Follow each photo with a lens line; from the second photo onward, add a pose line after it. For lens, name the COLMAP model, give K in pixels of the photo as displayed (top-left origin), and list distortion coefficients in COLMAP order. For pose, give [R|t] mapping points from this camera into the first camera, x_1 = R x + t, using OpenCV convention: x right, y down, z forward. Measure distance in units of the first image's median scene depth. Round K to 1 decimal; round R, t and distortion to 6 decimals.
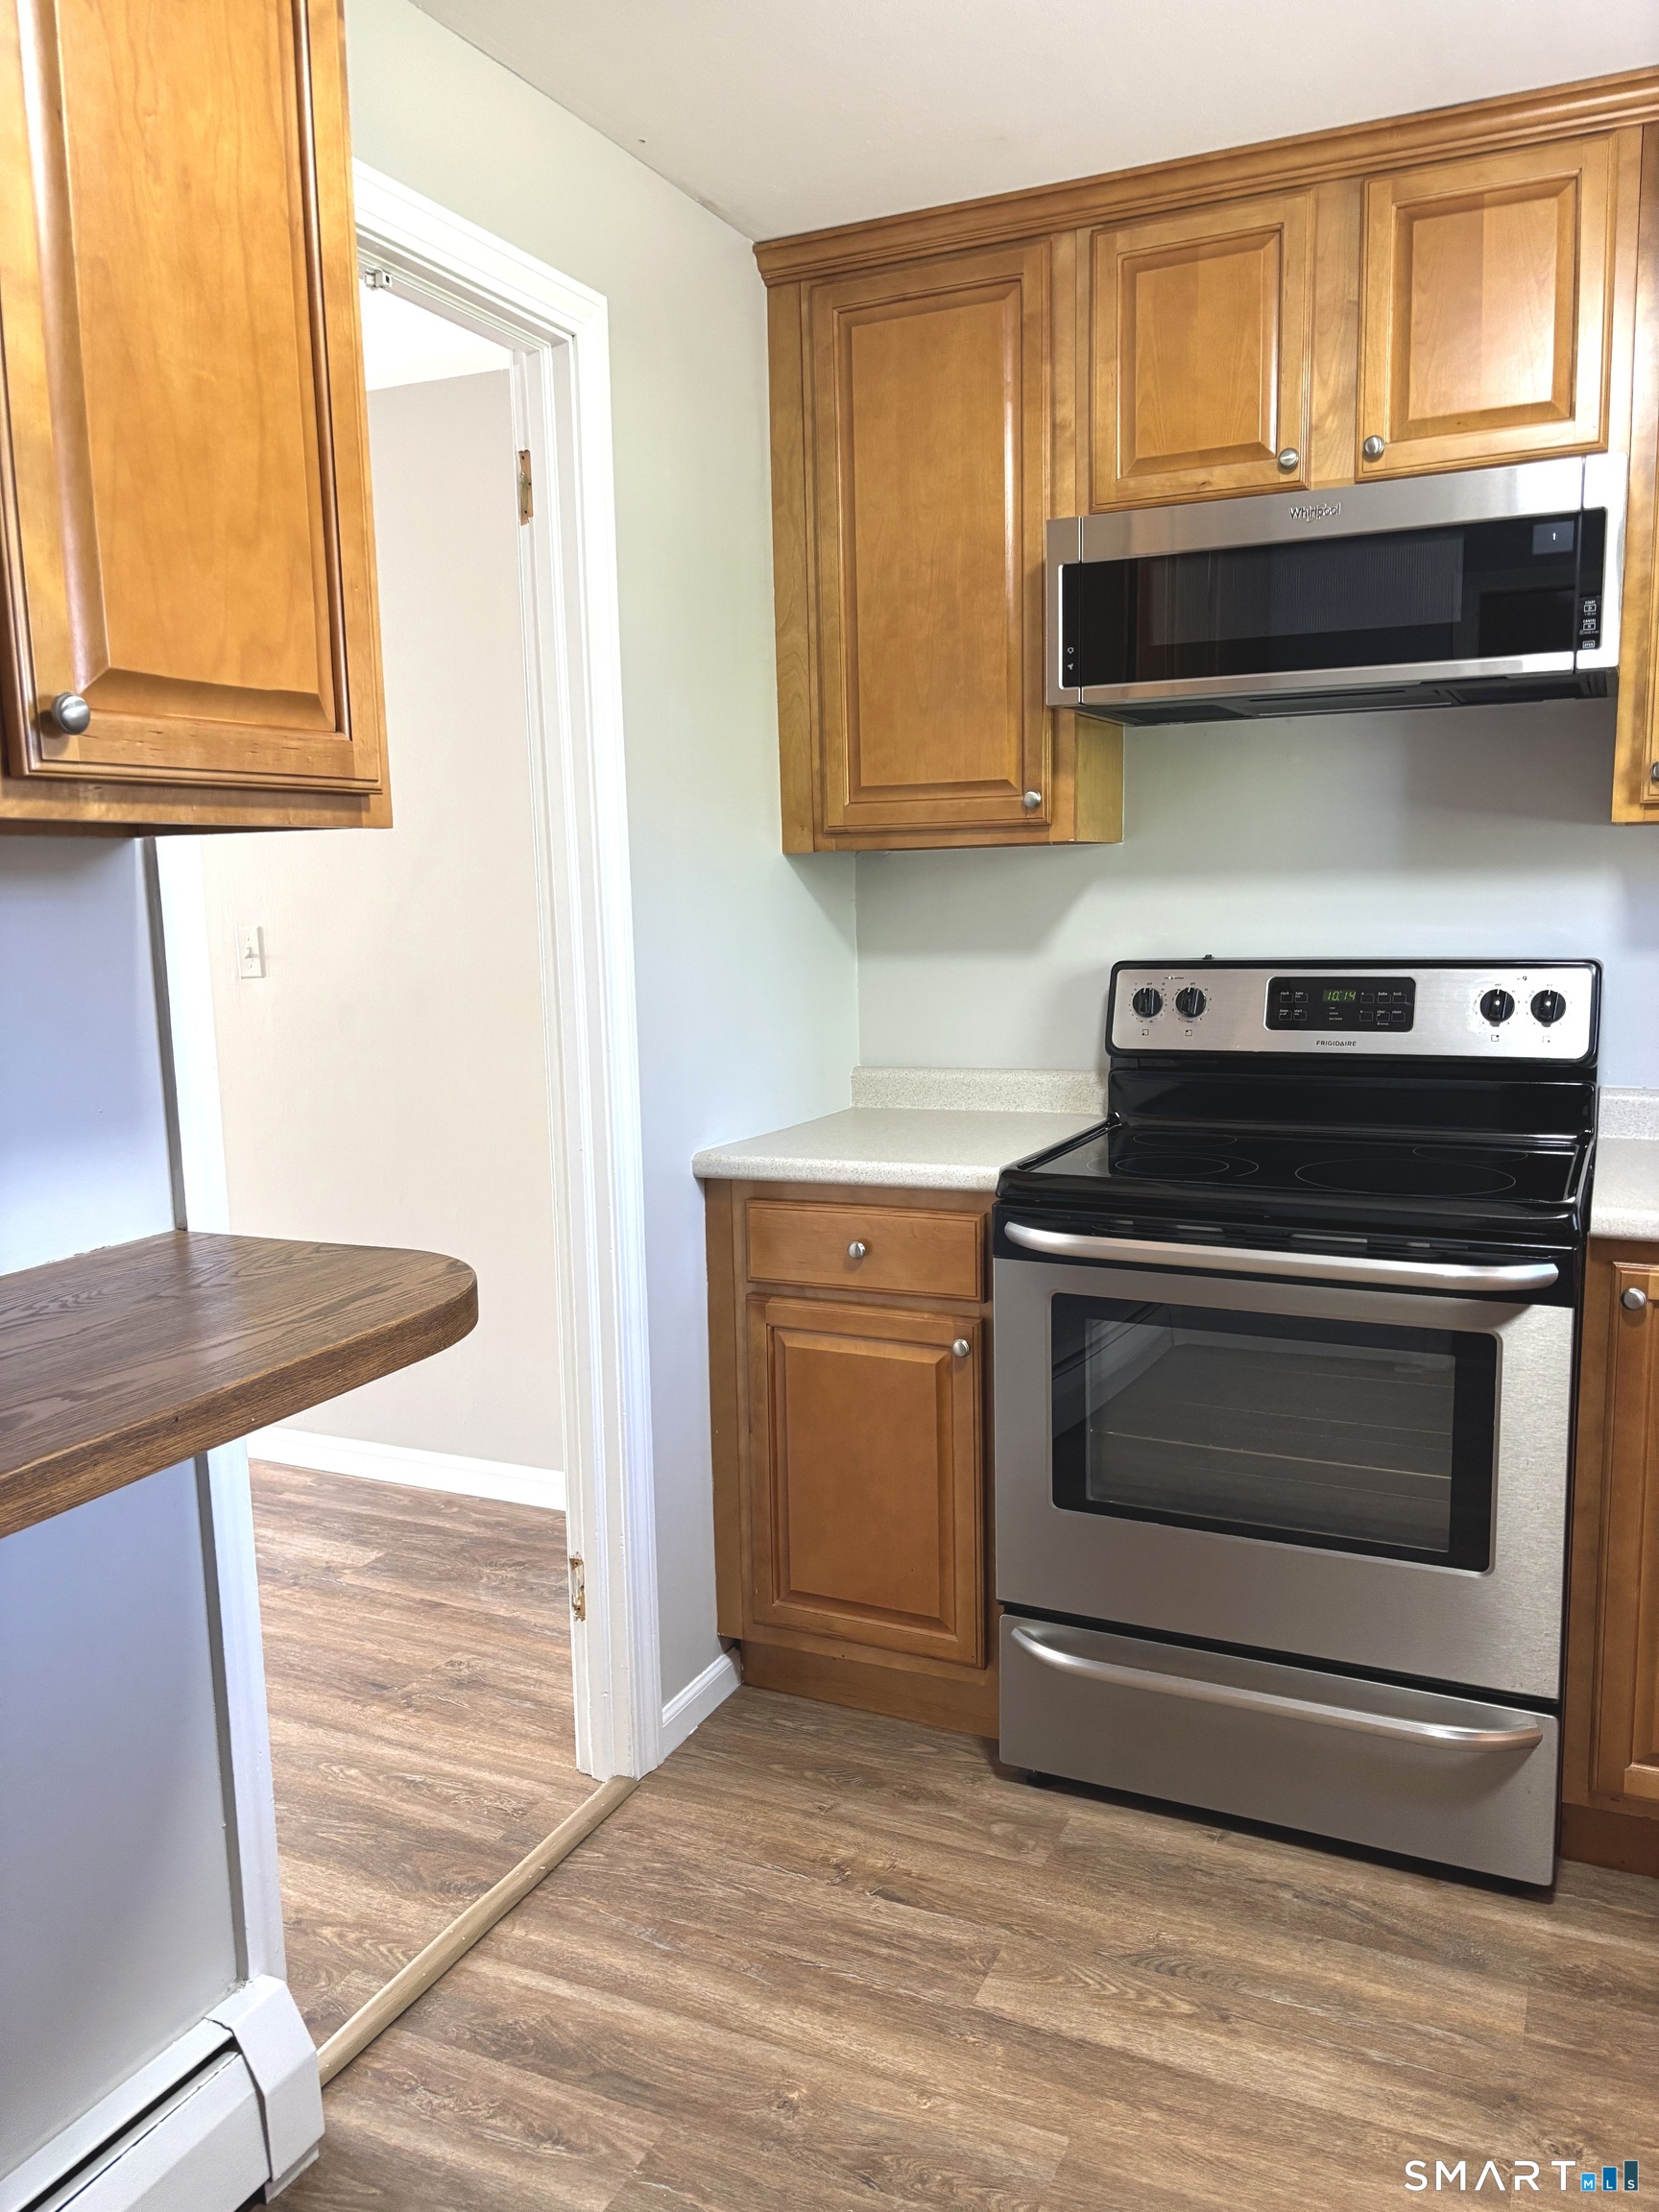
lens RADIAL K [[1668.1, 0, 829.5], [0, 1668.1, 1106.0], [0, 0, 1]] dist [0.043984, -0.052663]
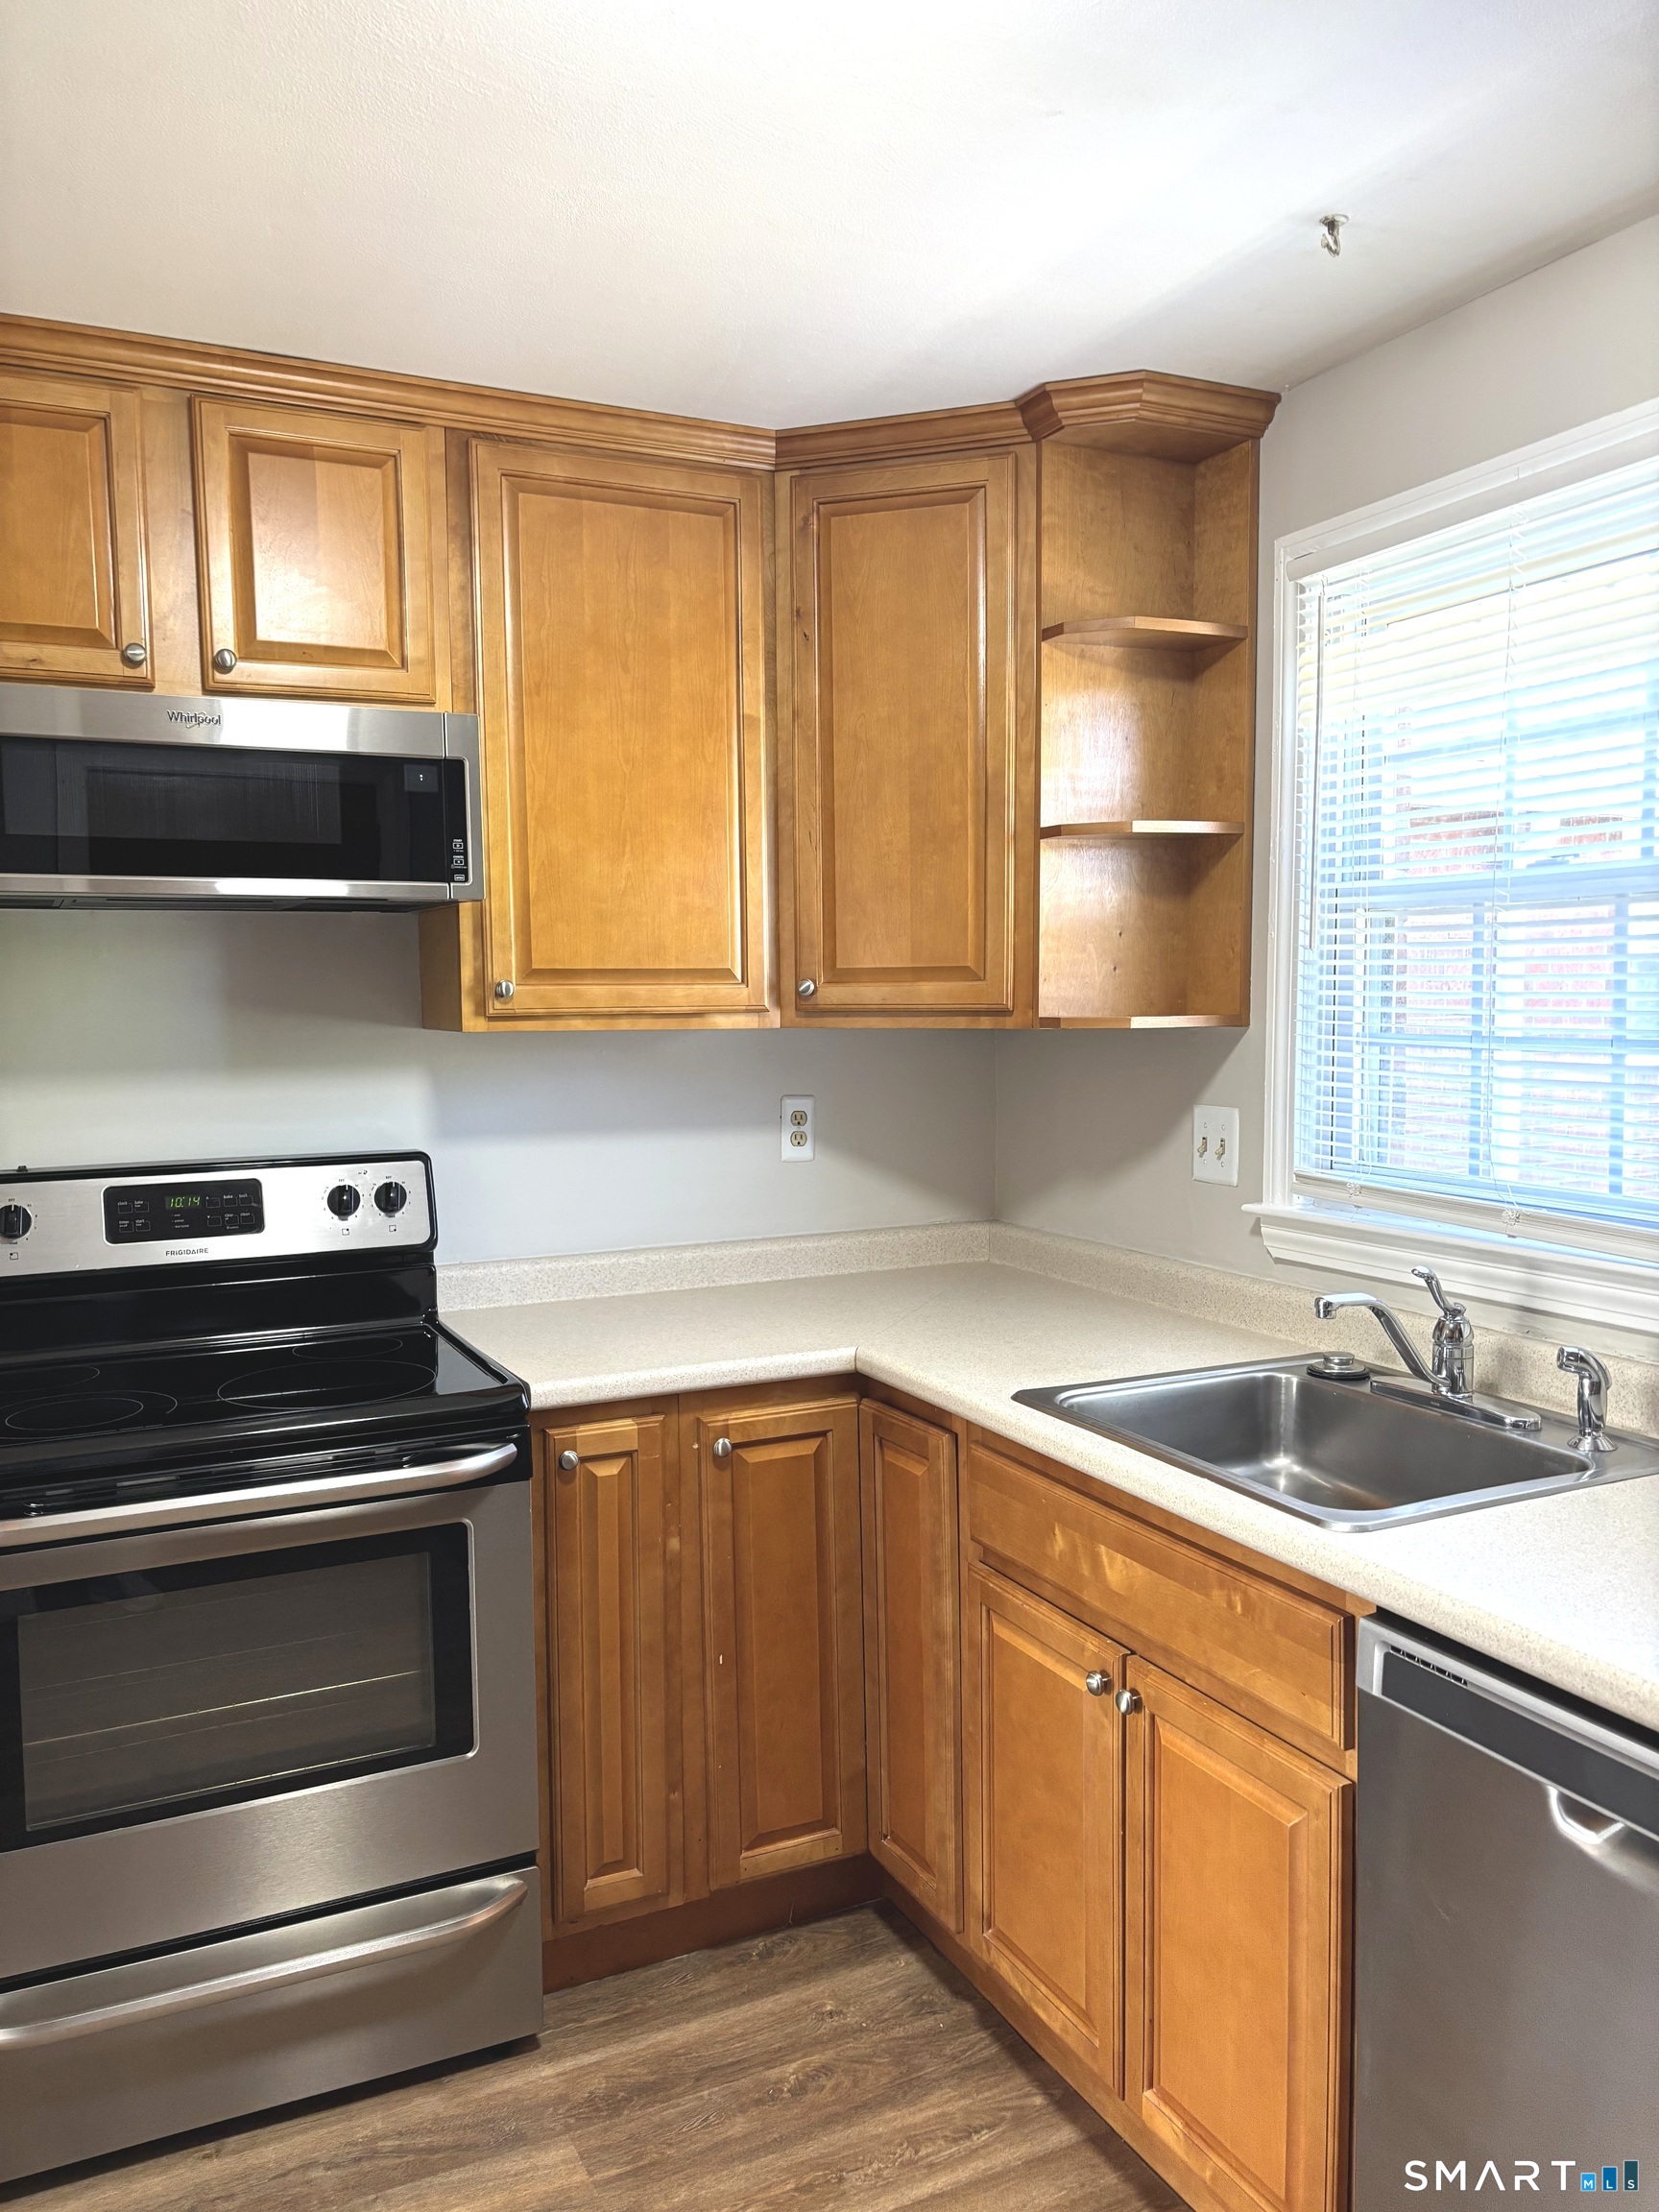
lens RADIAL K [[1668.1, 0, 829.5], [0, 1668.1, 1106.0], [0, 0, 1]] dist [0.043984, -0.052663]
pose [[0.629160, -0.040510, 0.776219, -0.244117], [0.105156, 0.993896, -0.033364, -0.058597], [-0.770130, 0.102615, 0.629579, 0.124356]]
